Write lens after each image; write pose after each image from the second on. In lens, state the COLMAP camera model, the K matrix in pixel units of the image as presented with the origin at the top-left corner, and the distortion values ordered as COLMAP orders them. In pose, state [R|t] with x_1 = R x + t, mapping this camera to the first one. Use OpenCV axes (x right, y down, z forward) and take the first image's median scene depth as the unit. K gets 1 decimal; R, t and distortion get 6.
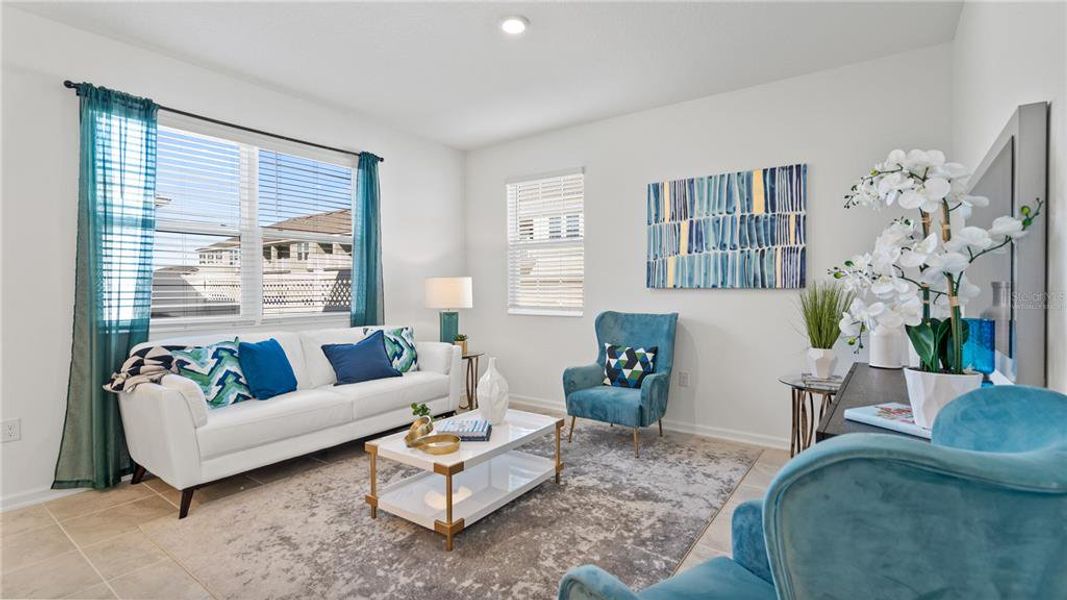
lens RADIAL K [[514.9, 0, 535.0], [0, 514.9, 286.4], [0, 0, 1]] dist [0.000782, 0.000153]
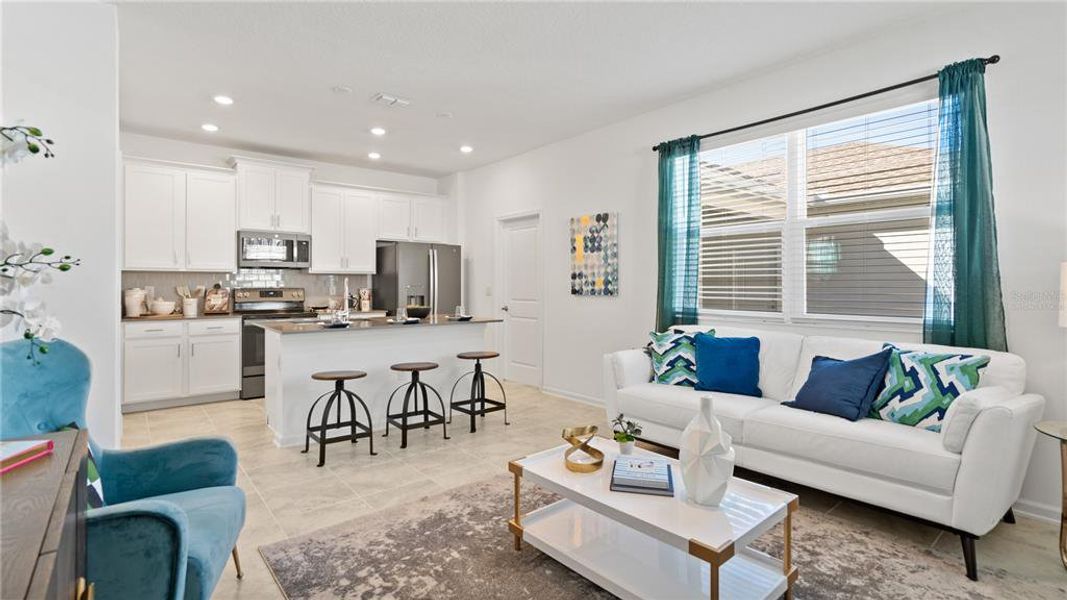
lens RADIAL K [[514.9, 0, 535.0], [0, 514.9, 286.4], [0, 0, 1]] dist [0.000782, 0.000153]
pose [[-0.281528, 0.008570, -0.959515, 0.591762], [0.004087, 0.999962, 0.007732, -0.001989], [0.959544, -0.001745, -0.281552, 1.003697]]
